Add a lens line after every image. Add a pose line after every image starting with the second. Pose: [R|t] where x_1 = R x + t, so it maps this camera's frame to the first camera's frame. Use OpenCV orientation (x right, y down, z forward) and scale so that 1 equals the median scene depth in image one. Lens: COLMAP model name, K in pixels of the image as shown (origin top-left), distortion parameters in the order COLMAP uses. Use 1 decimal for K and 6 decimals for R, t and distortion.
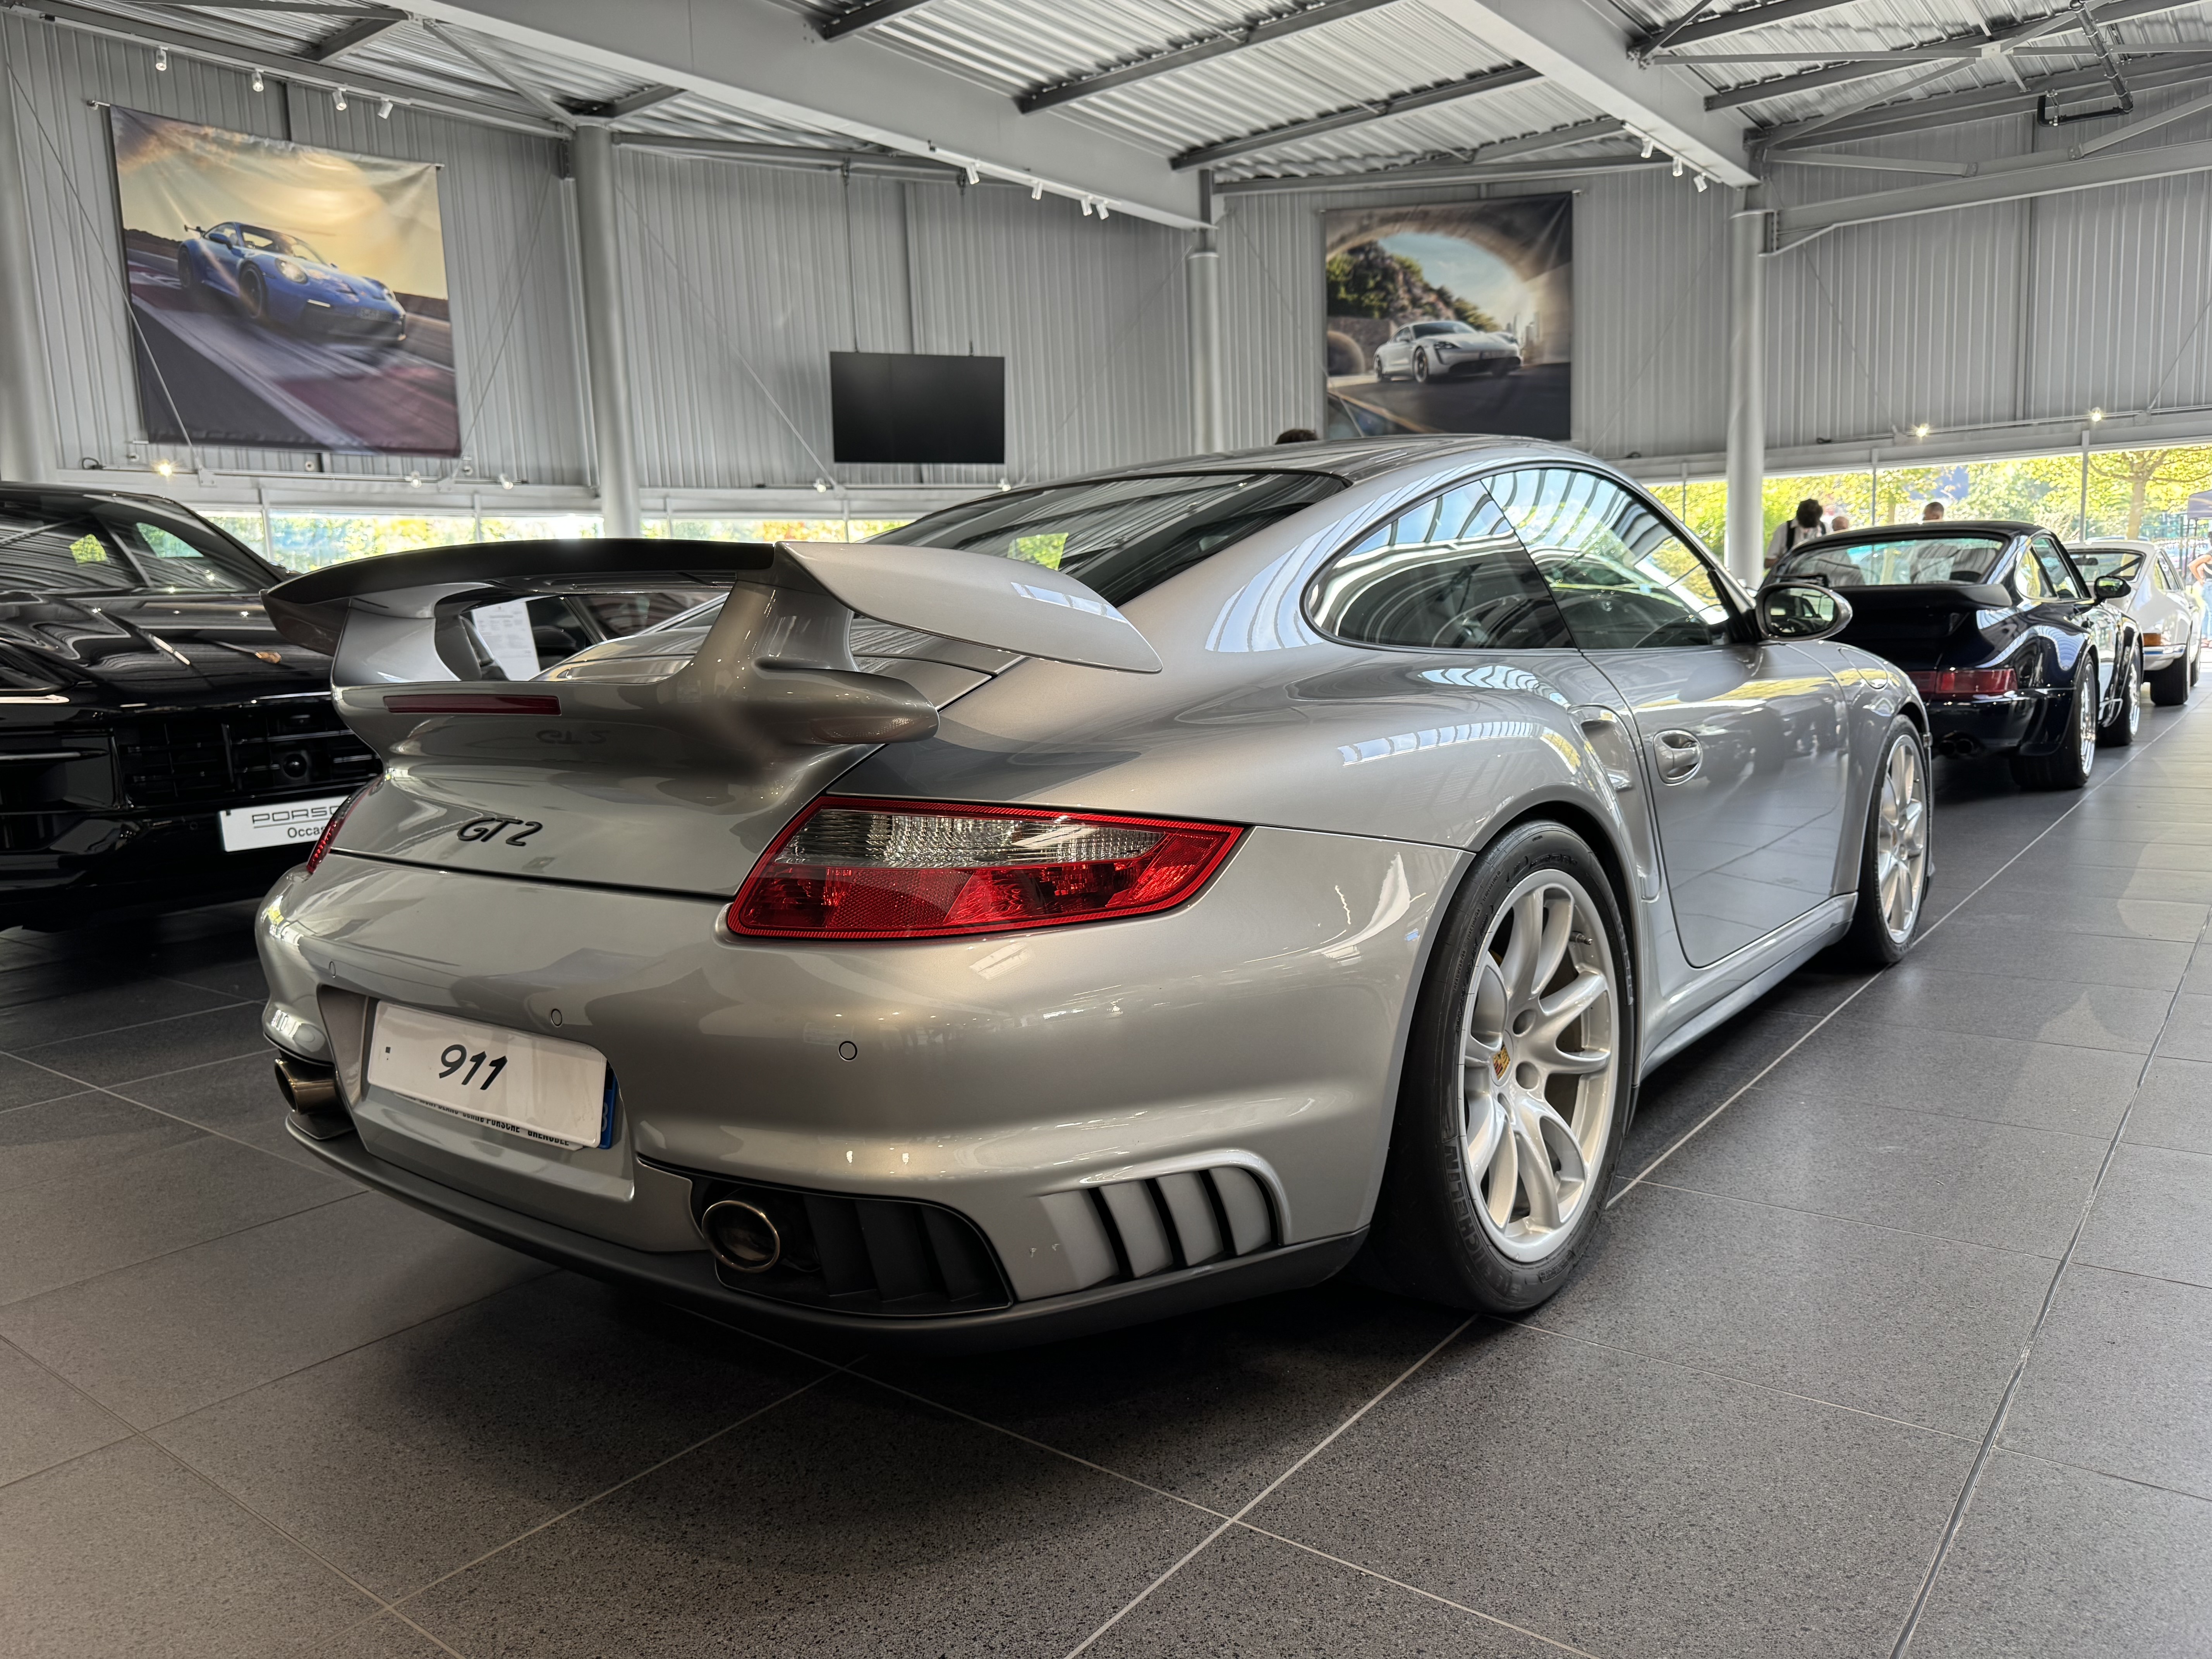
lens RADIAL K [[1549.0, 0, 1119.8], [0, 1549.0, 845.7], [0, 0, 1]] dist [0.043094, -0.052231]
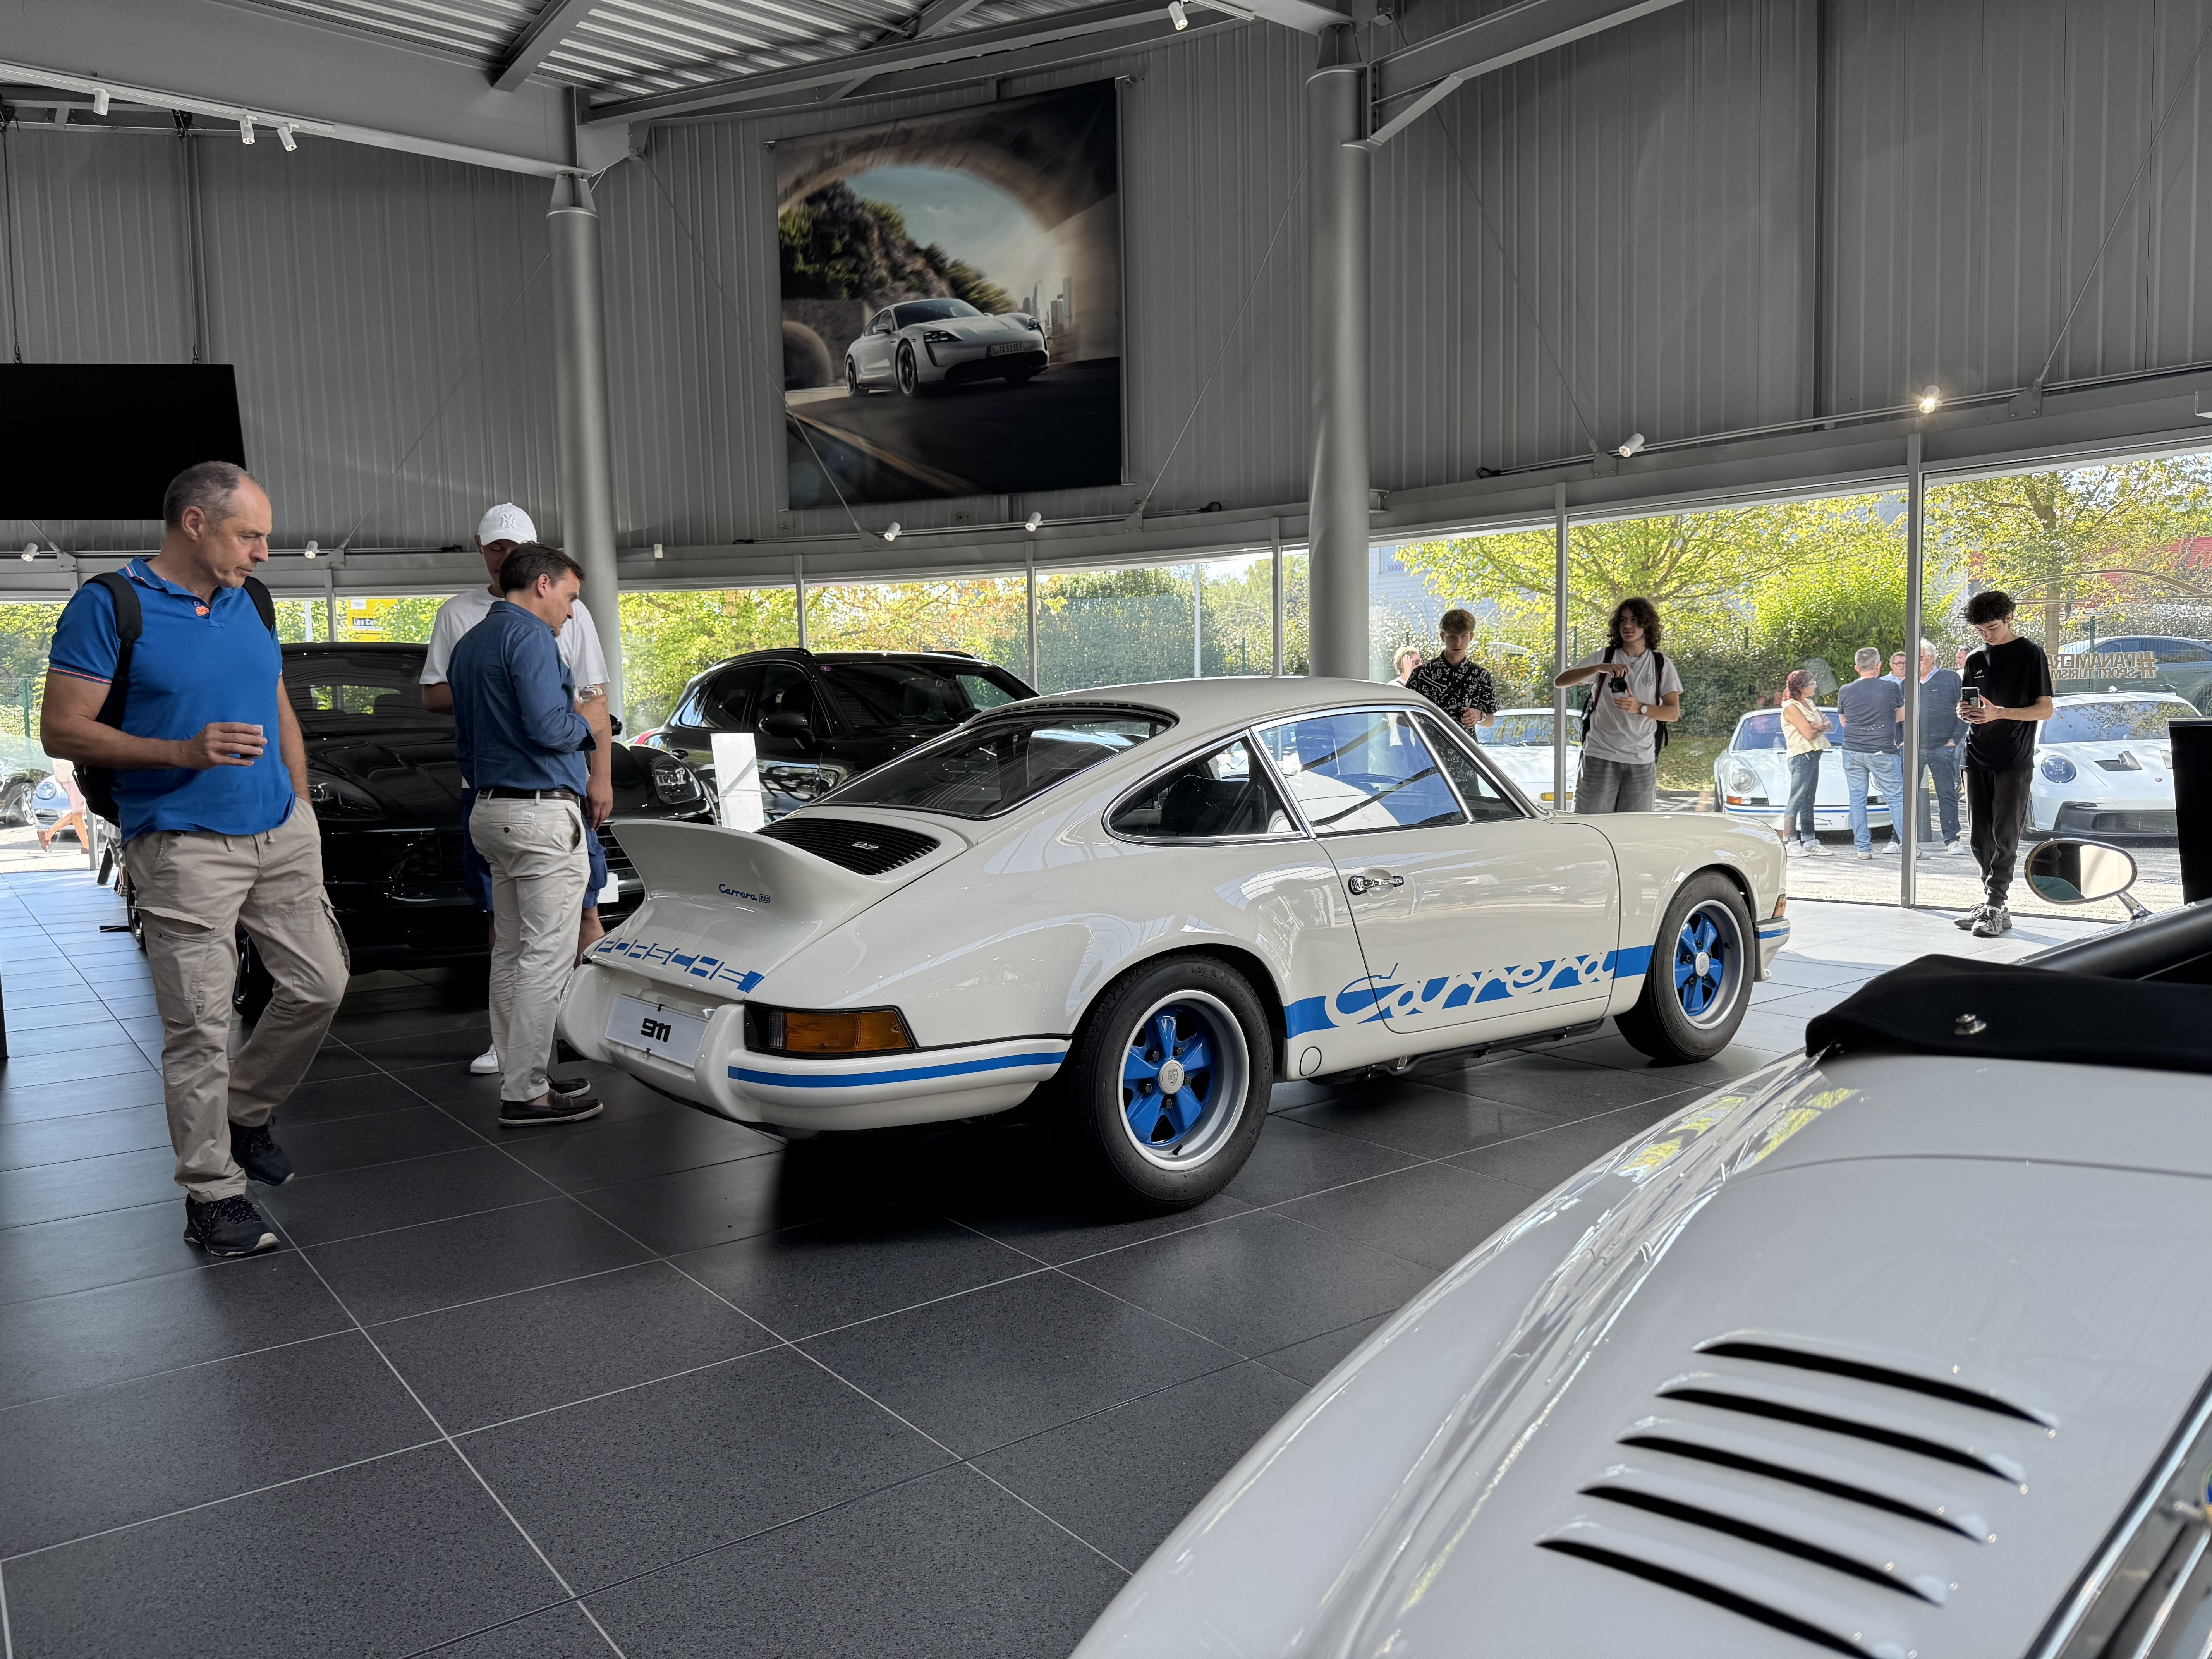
lens RADIAL K [[1549.0, 0, 1107.5], [0, 1549.0, 846.4], [0, 0, 1]] dist [0.043094, -0.052231]
pose [[0.959422, 0.051204, -0.277285, 0.462636], [-0.068139, 0.996331, -0.051779, -0.086487], [0.273616, 0.068572, 0.959392, 0.426050]]
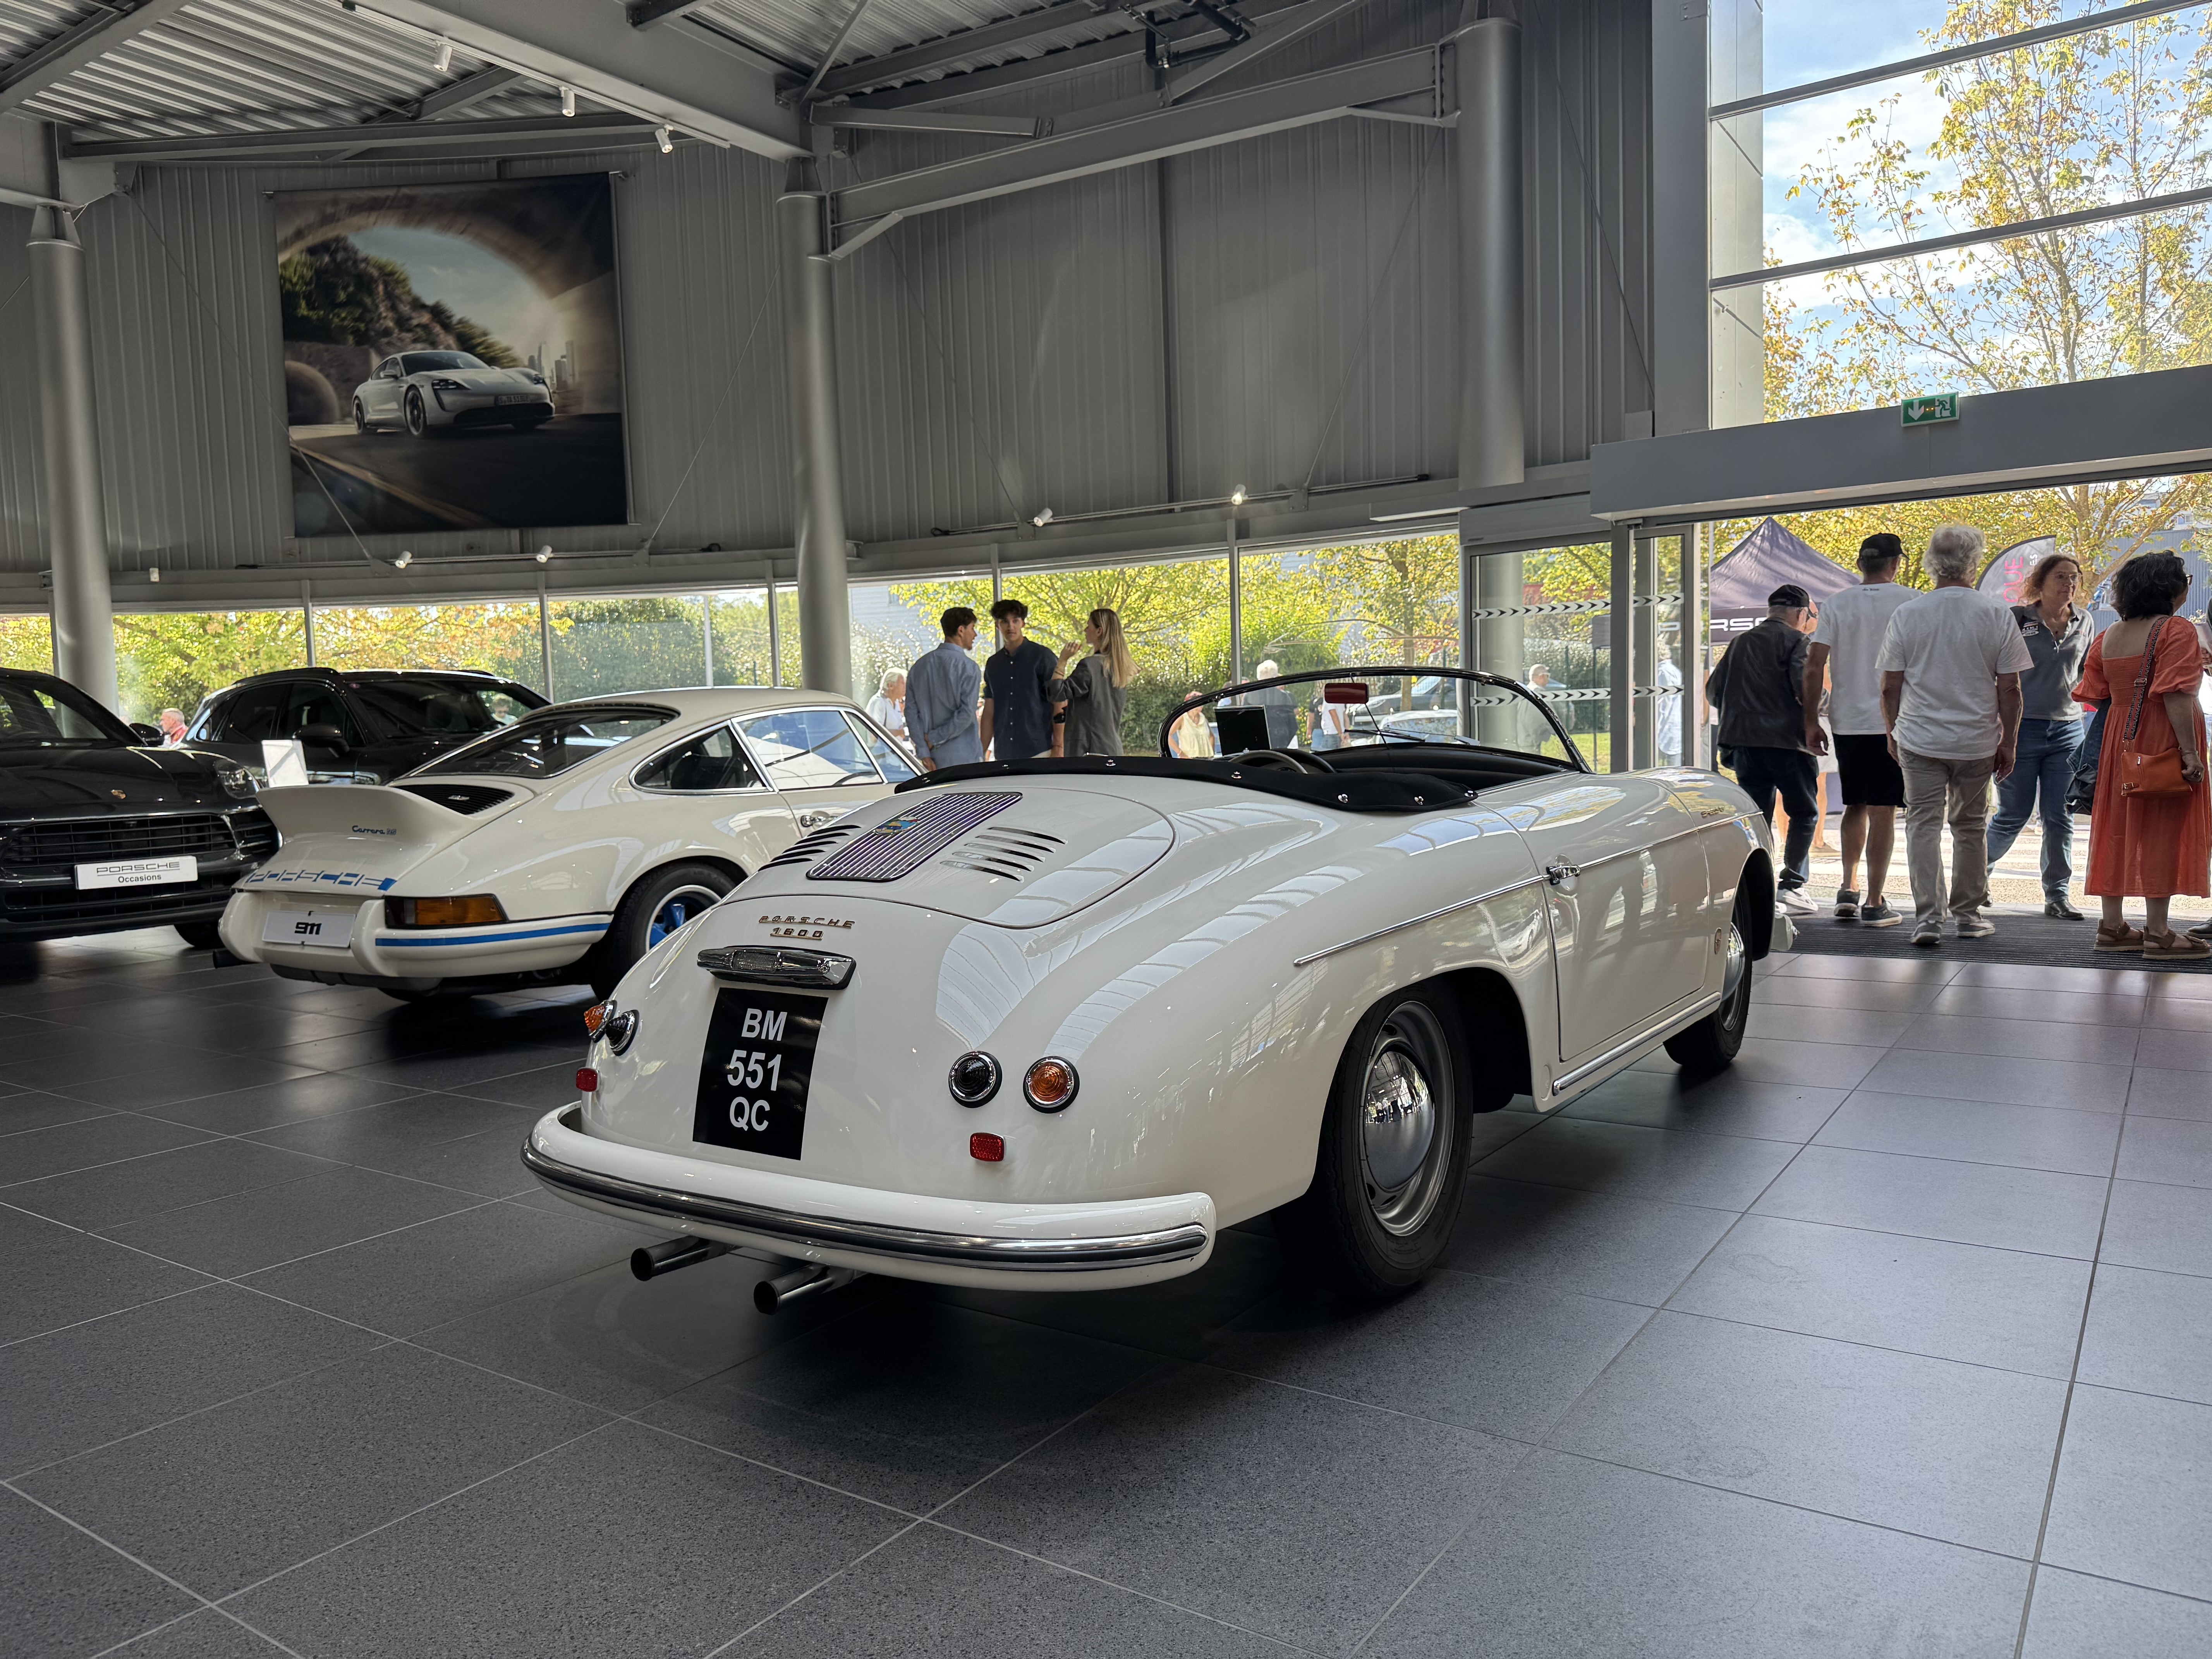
lens RADIAL K [[1549.0, 0, 1103.4], [0, 1549.0, 833.9], [0, 0, 1]] dist [0.043094, -0.052231]
pose [[0.999673, 0.015449, 0.020372, 0.491888], [-0.013602, 0.996039, -0.087867, -0.065016], [-0.021649, 0.087561, 0.995924, 0.318997]]
